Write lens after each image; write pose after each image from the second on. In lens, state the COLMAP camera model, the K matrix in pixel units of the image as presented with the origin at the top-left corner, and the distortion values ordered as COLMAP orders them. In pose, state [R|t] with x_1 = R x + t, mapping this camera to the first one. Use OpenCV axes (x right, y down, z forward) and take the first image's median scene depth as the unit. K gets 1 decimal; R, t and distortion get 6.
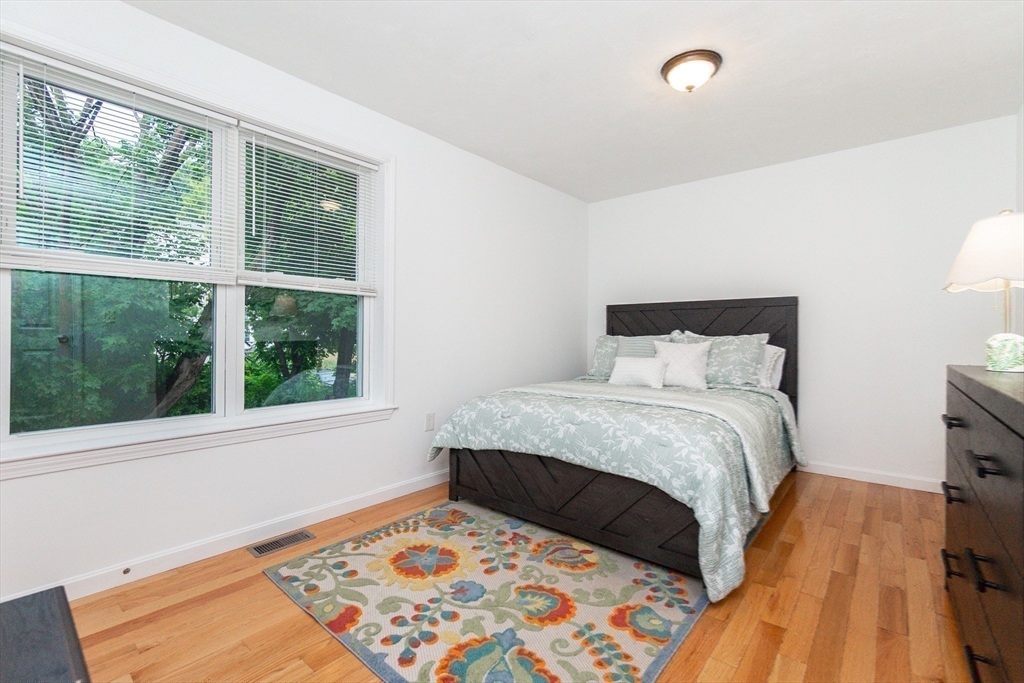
lens RADIAL K [[449.5, 0, 502.4], [0, 449.5, 336.2], [0, 0, 1]] dist [-0.004310, -0.000109]
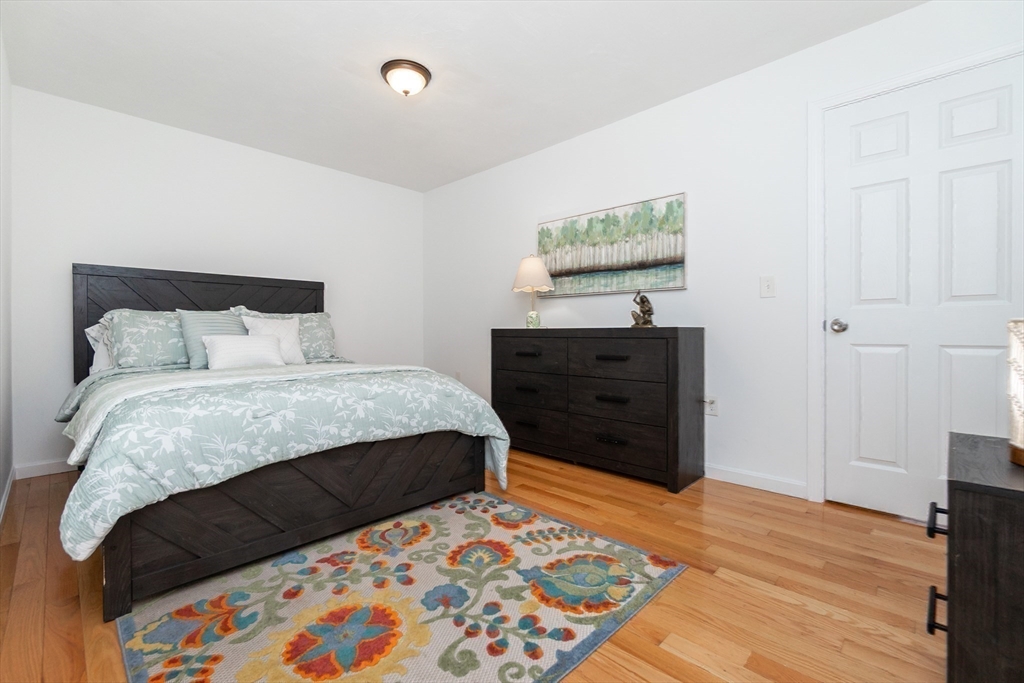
lens RADIAL K [[449.5, 0, 502.9], [0, 449.5, 337.9], [0, 0, 1]] dist [-0.004310, -0.000109]
pose [[0.066356, -0.014269, 0.997694, -0.850645], [0.003449, 0.999895, 0.014071, 0.073186], [-0.997790, 0.002507, 0.066398, 0.797713]]
